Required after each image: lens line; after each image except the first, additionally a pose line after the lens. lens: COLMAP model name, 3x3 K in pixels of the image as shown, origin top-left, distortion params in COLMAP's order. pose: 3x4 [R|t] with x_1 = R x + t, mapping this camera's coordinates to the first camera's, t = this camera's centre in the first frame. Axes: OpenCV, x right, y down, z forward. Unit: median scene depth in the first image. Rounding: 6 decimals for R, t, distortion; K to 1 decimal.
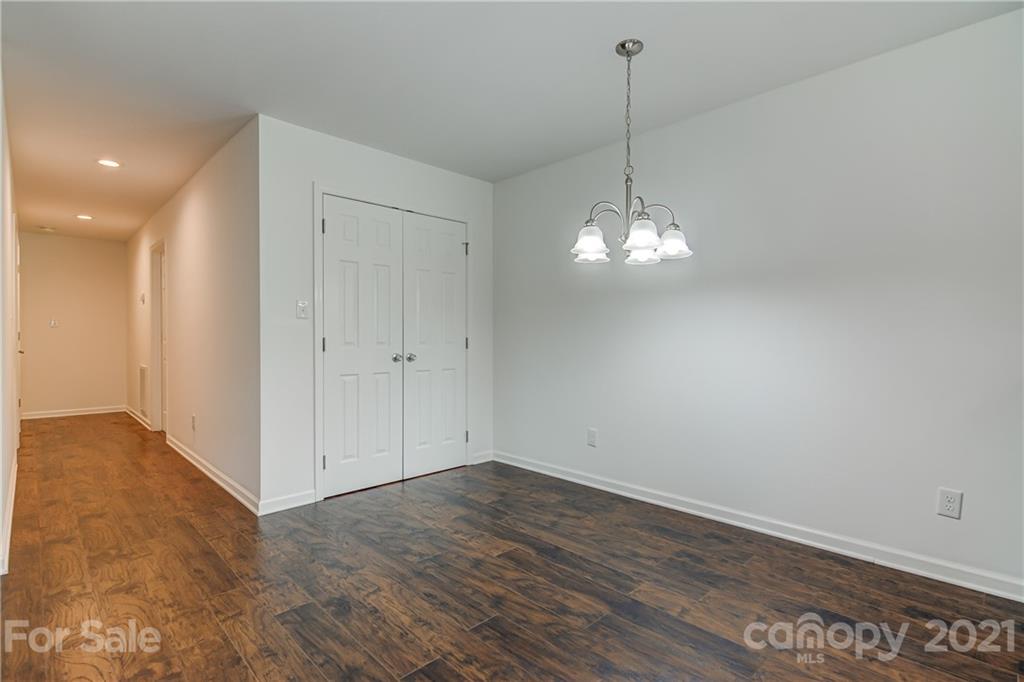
lens RADIAL K [[492.1, 0, 507.7], [0, 492.1, 341.0], [0, 0, 1]] dist [0.012037, -0.010159]
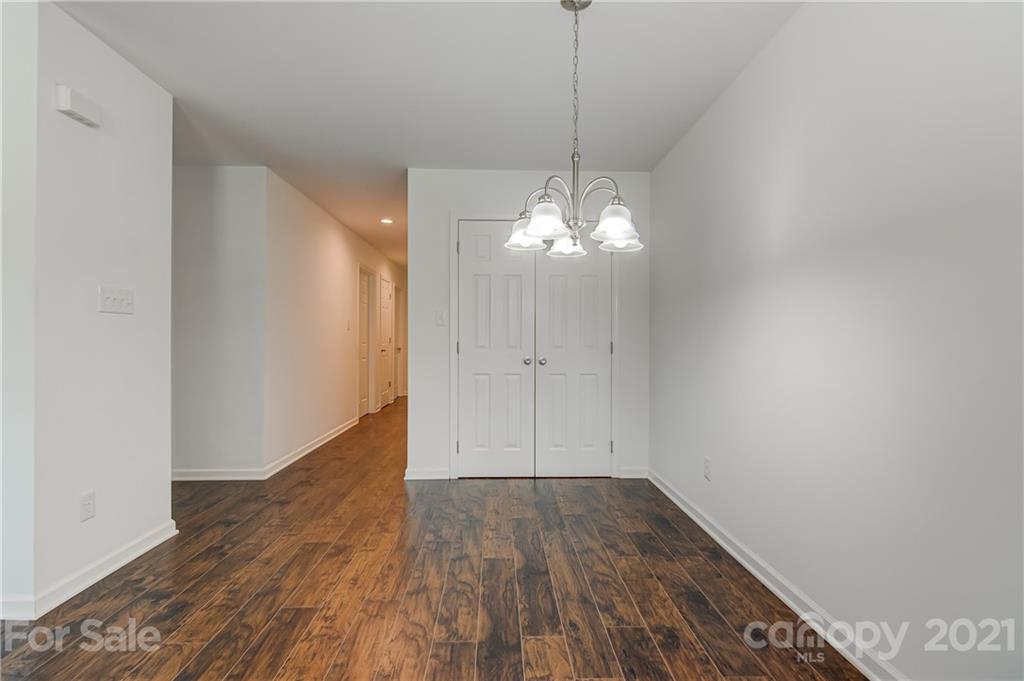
lens RADIAL K [[492.1, 0, 507.3], [0, 492.1, 334.6], [0, 0, 1]] dist [0.012037, -0.010159]
pose [[0.736519, -0.007823, -0.676372, 0.662162], [-0.007745, 0.999770, -0.019997, 0.001248], [0.676373, 0.019967, 0.736289, 0.271980]]
